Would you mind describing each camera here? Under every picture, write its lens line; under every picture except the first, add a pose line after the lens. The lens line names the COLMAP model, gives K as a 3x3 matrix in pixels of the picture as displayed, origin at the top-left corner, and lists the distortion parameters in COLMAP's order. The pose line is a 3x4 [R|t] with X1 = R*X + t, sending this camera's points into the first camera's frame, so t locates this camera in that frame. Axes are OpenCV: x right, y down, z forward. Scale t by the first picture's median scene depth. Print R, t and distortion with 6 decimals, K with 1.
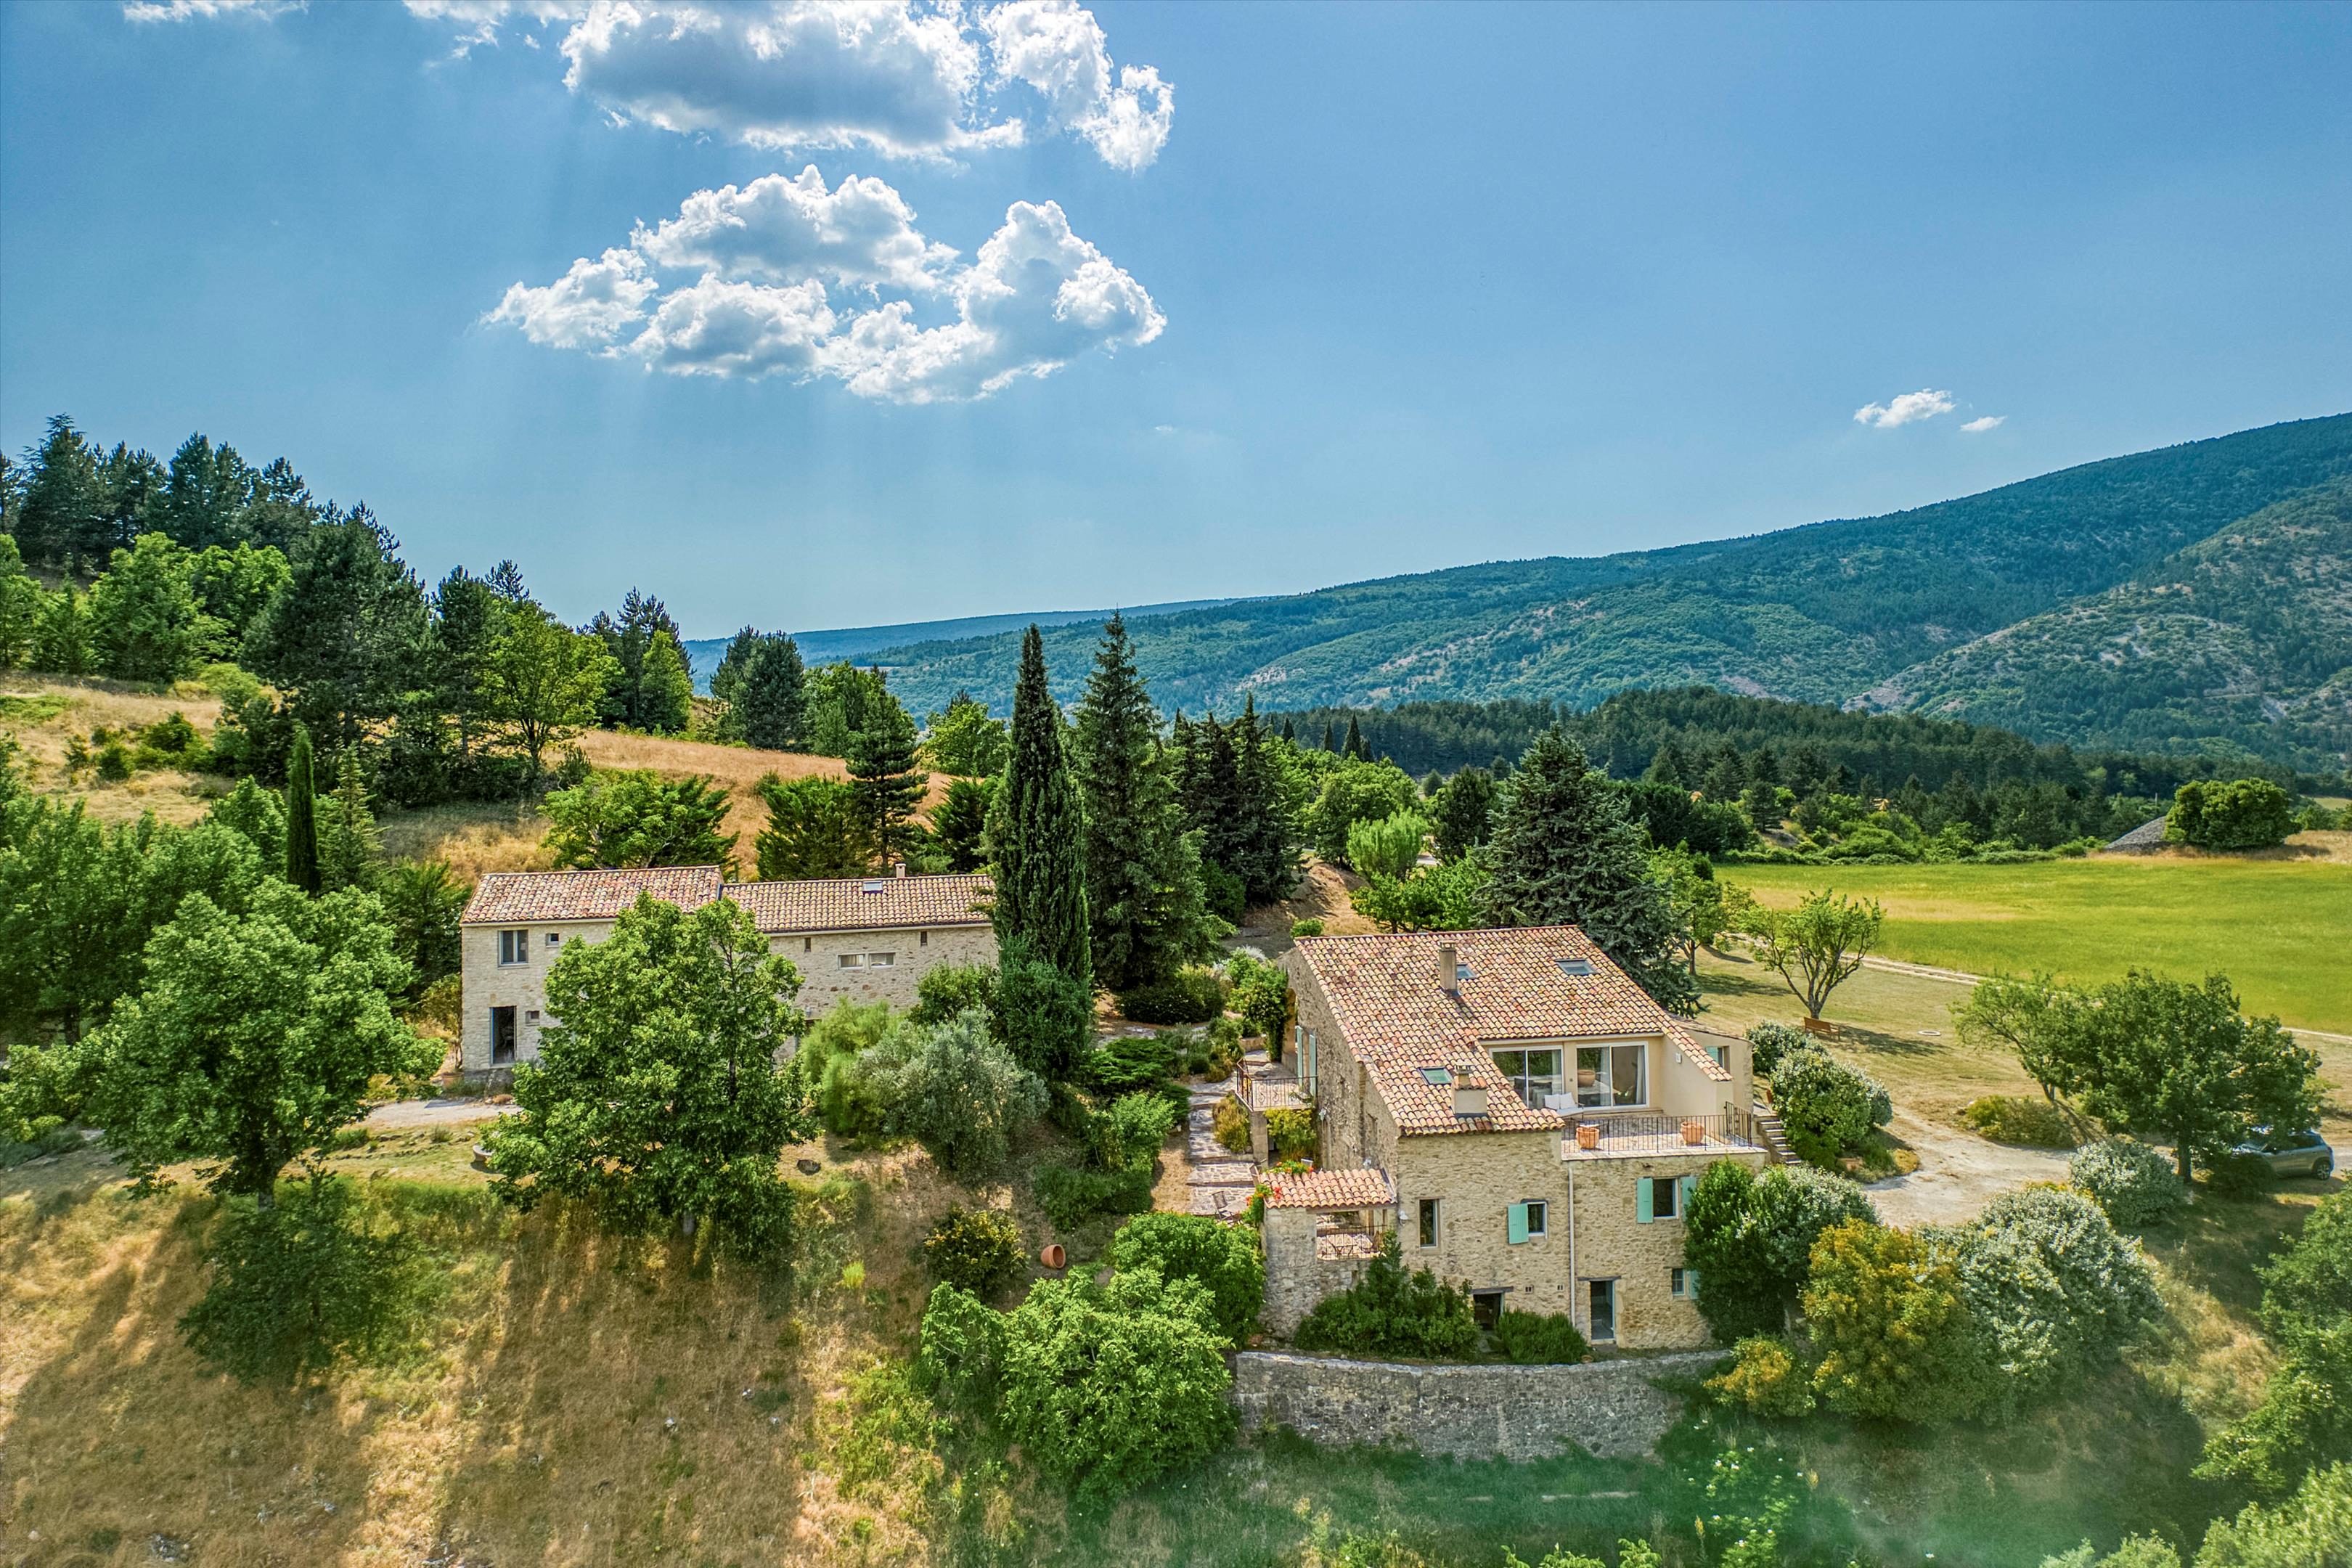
lens RADIAL K [[1647.8, 0, 1177.1], [0, 1647.8, 694.0], [0, 0, 1]] dist [0.050544, -0.041862]
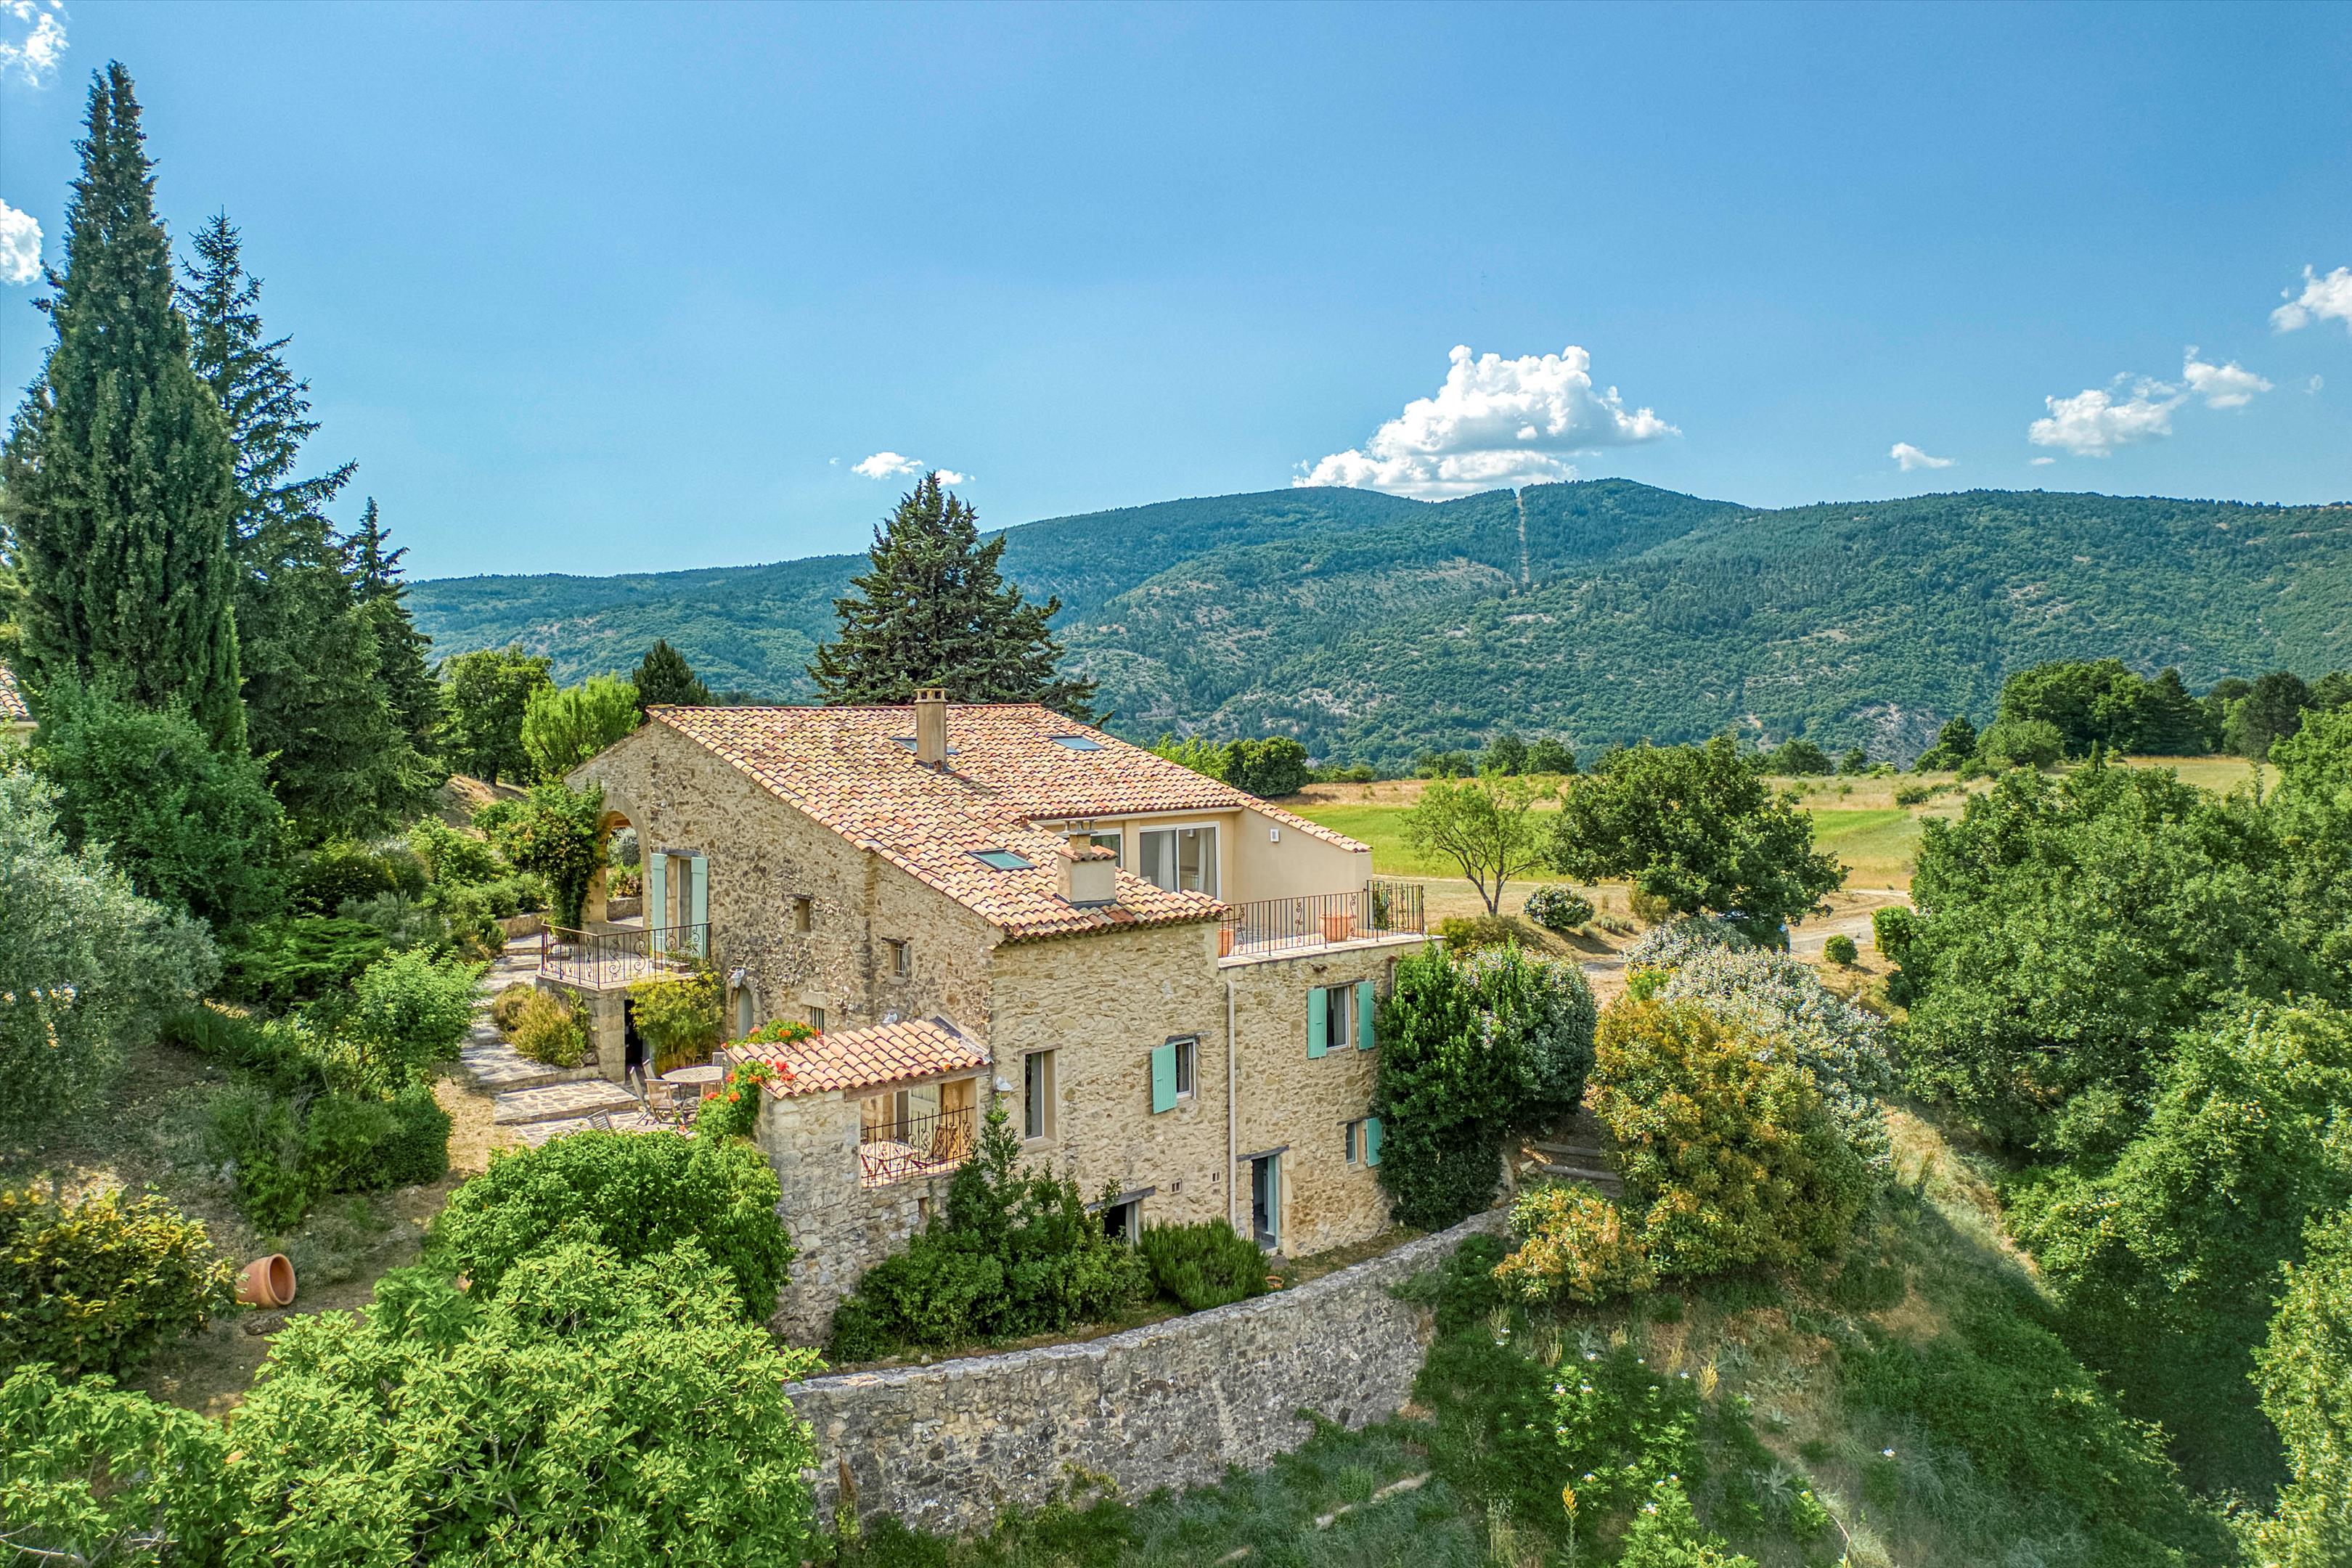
lens RADIAL K [[1647.8, 0, 1177.1], [0, 1647.8, 694.0], [0, 0, 1]] dist [0.050544, -0.041862]
pose [[0.832010, 0.015696, 0.554539, -0.027902], [-0.005074, 0.999773, -0.020685, 0.043638], [-0.554738, 0.014396, 0.831901, 0.112985]]
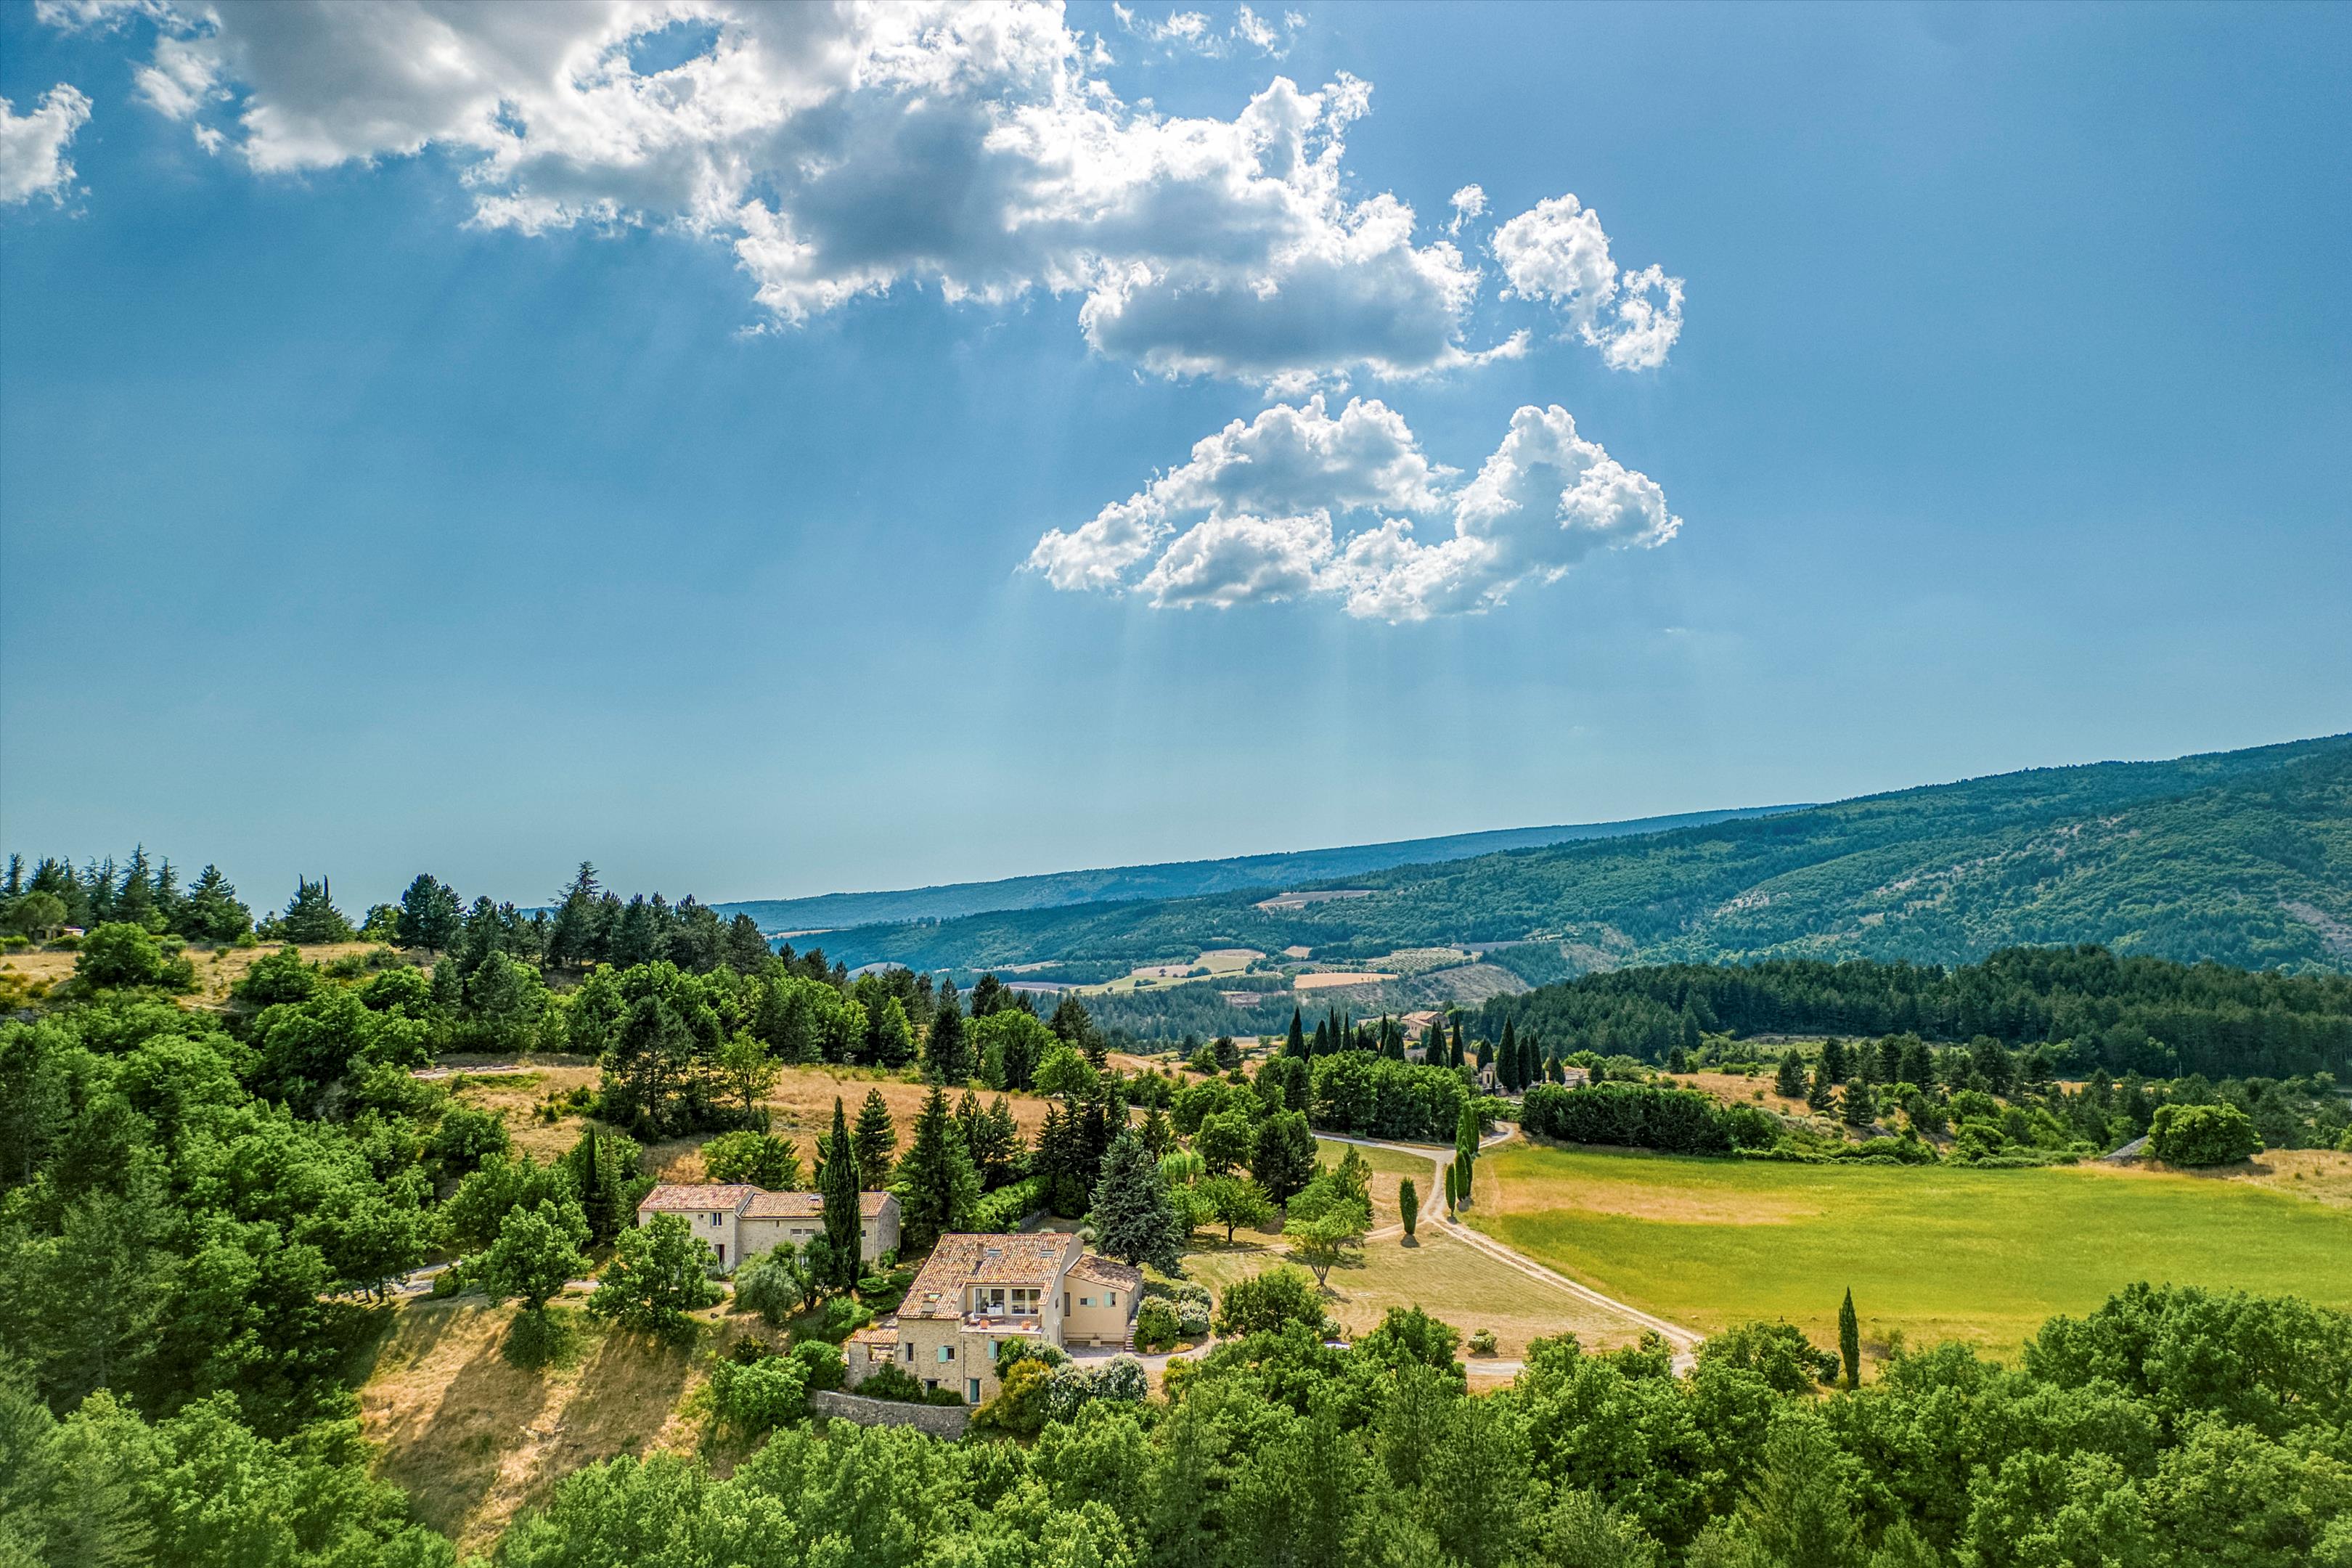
lens RADIAL K [[1705.2, 0, 1218.8], [0, 1705.2, 831.8], [0, 0, 1]] dist [0.015919, -0.003168]
pose [[0.958275, -0.011488, -0.285617, 0.317972], [0.000396, 0.999244, -0.038864, -0.090846], [0.285847, 0.037130, 0.957556, -0.337029]]
